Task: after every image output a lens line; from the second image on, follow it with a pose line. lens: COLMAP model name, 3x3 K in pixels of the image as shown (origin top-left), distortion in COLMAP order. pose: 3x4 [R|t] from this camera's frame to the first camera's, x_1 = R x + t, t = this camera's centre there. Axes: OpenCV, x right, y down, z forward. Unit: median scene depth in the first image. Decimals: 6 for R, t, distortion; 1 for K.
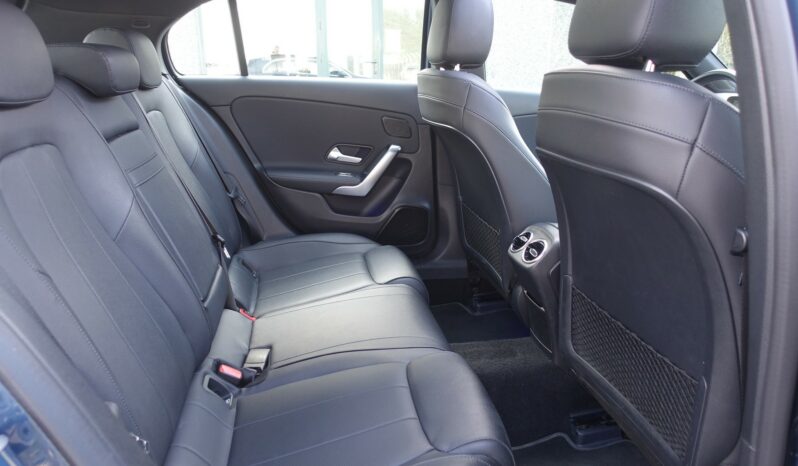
lens RADIAL K [[549.5, 0, 399.0], [0, 549.5, 233.0], [0, 0, 1]] dist [-0.003815, -0.003364]
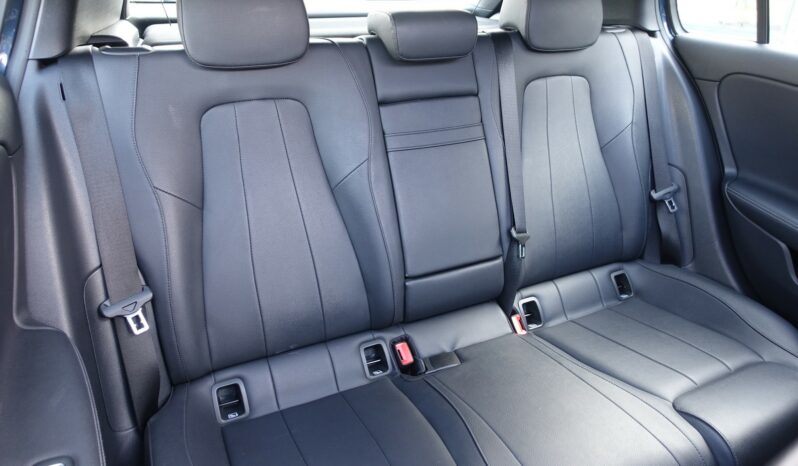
lens RADIAL K [[549.5, 0, 399.0], [0, 549.5, 233.0], [0, 0, 1]] dist [-0.003815, -0.003364]
pose [[0.265079, 0.438515, -0.858742, 0.345518], [-0.295543, 0.884686, 0.360534, -0.228416], [0.917817, 0.158226, 0.364111, 0.449763]]
